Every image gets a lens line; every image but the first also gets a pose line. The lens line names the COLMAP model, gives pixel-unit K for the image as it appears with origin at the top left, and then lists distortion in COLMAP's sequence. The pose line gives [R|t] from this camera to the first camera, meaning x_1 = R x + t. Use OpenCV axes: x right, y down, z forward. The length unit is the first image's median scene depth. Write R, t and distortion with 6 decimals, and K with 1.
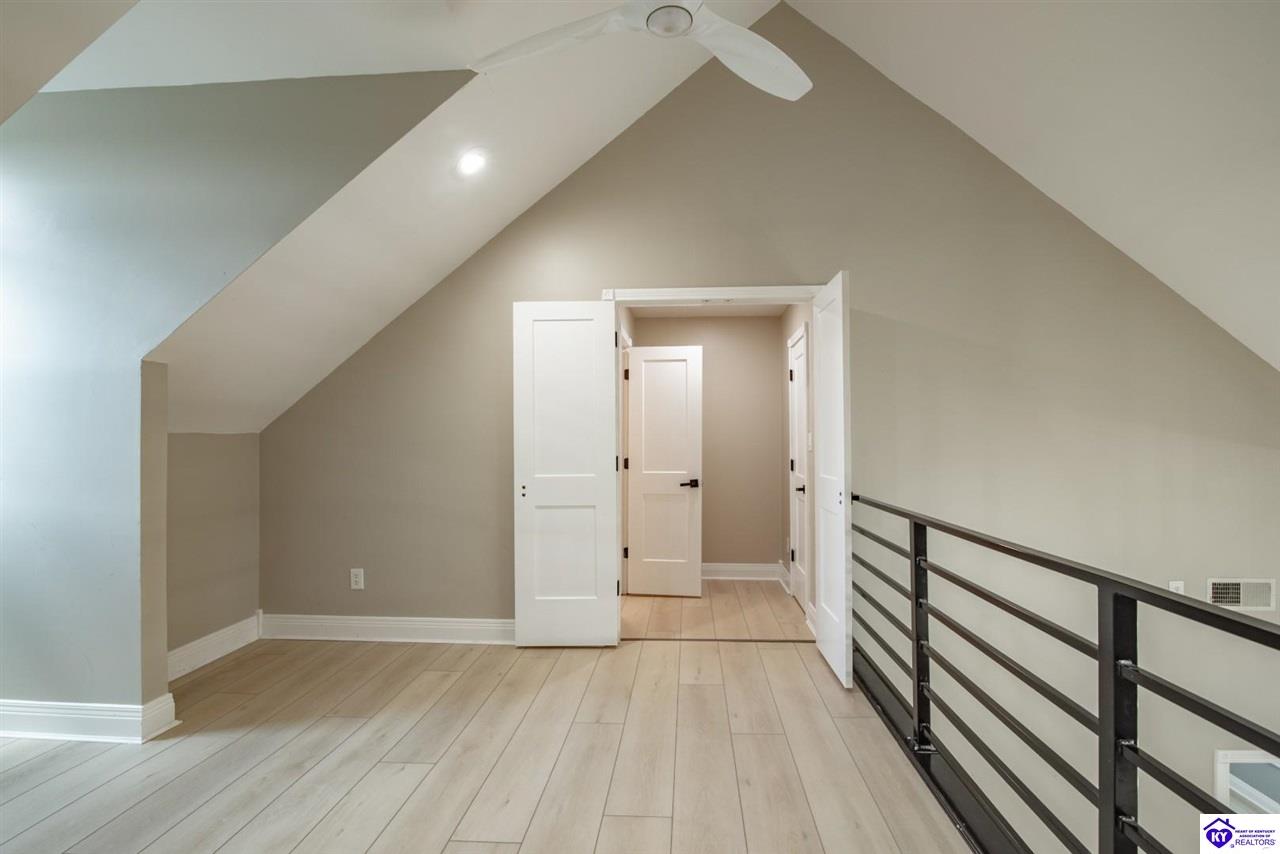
lens RADIAL K [[591.1, 0, 658.1], [0, 591.1, 435.7], [0, 0, 1]] dist [-0.024973, 0.000368]
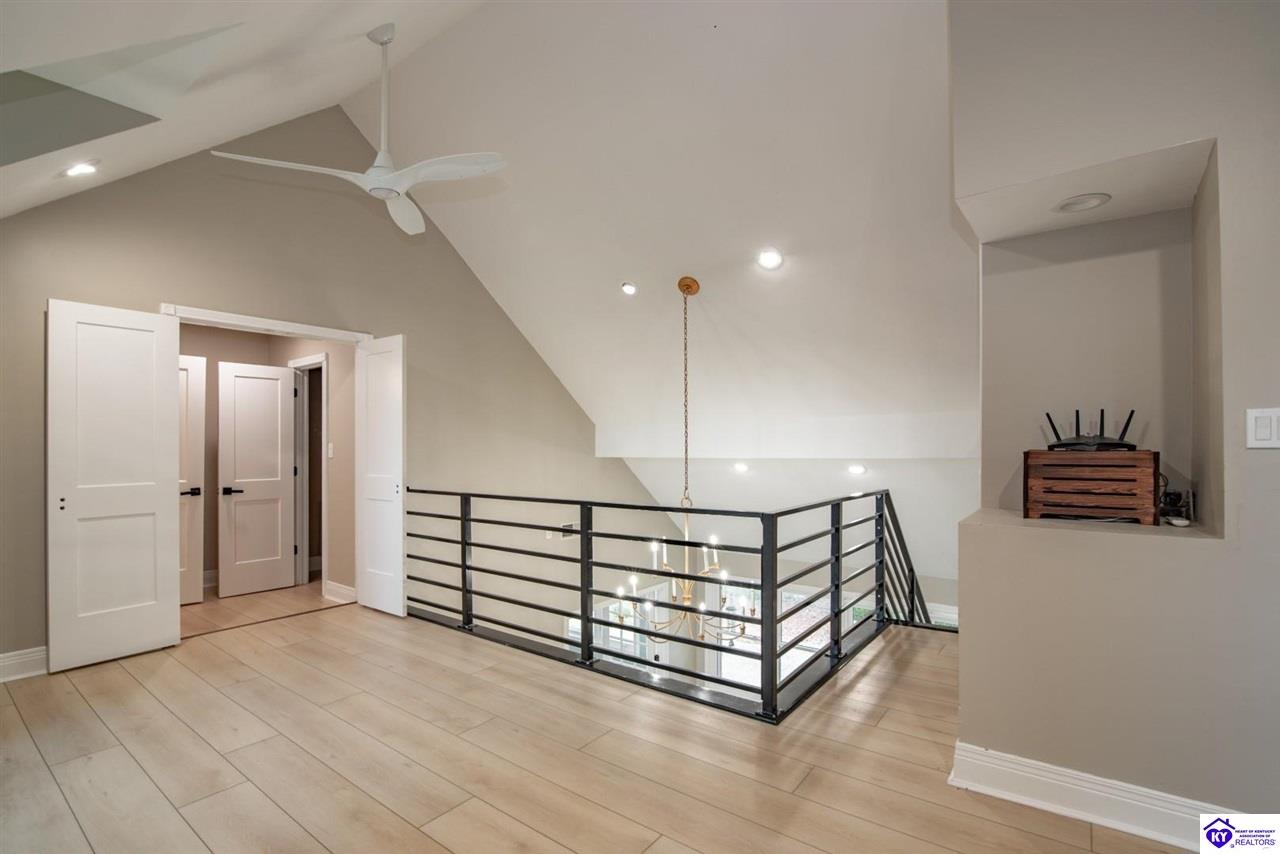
lens RADIAL K [[590.2, 0, 639.7], [0, 590.2, 445.7], [0, 0, 1]] dist [-0.018489, -0.000034]
pose [[0.557426, 0.006304, 0.830202, -0.474396], [-0.008361, 0.999963, -0.001980, -0.003621], [-0.830184, -0.005838, 0.557459, -0.263074]]
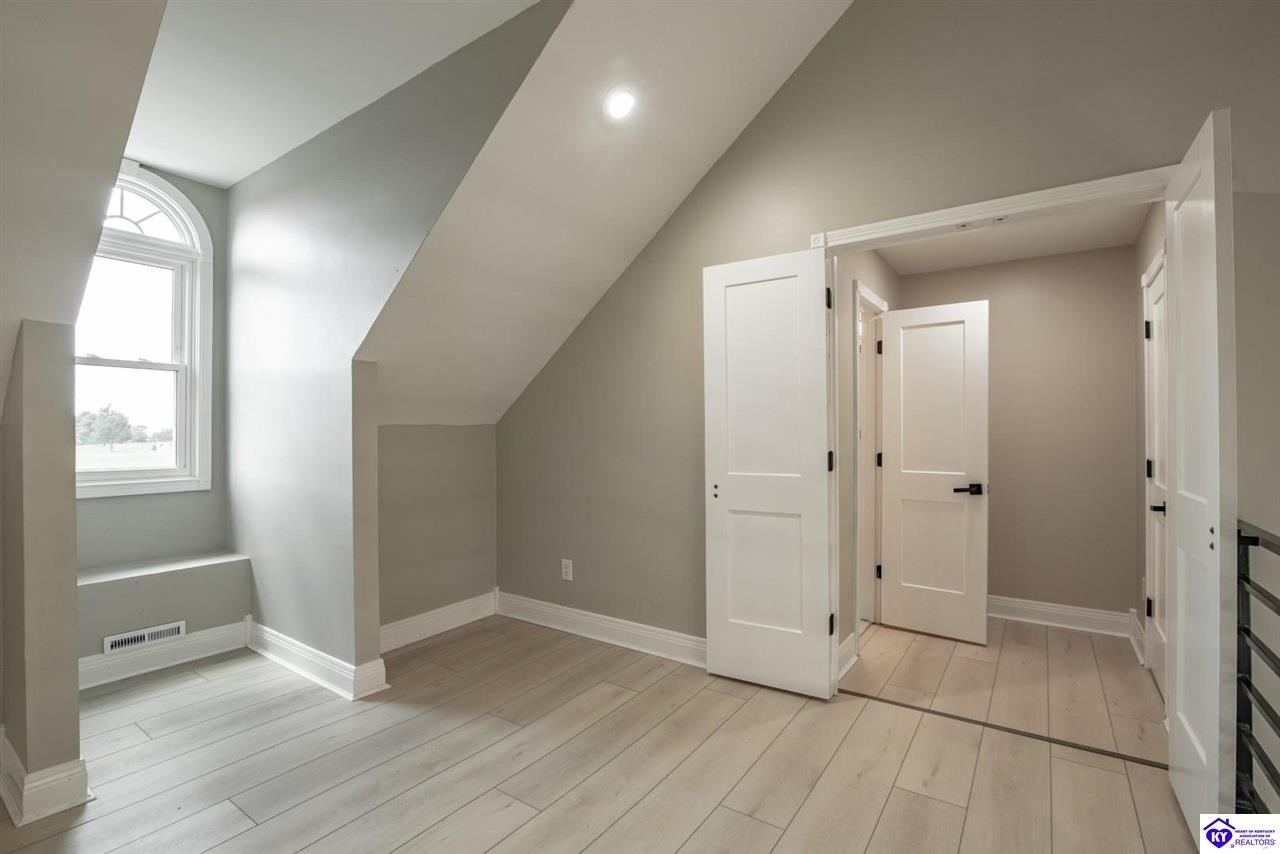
lens RADIAL K [[582.9, 0, 635.5], [0, 582.9, 432.5], [0, 0, 1]] dist [-0.022548, -0.000431]
pose [[0.847166, 0.001240, -0.531327, 0.115747], [0.005260, 0.999929, 0.010719, 0.000859], [0.531303, -0.011876, 0.847099, 0.234214]]
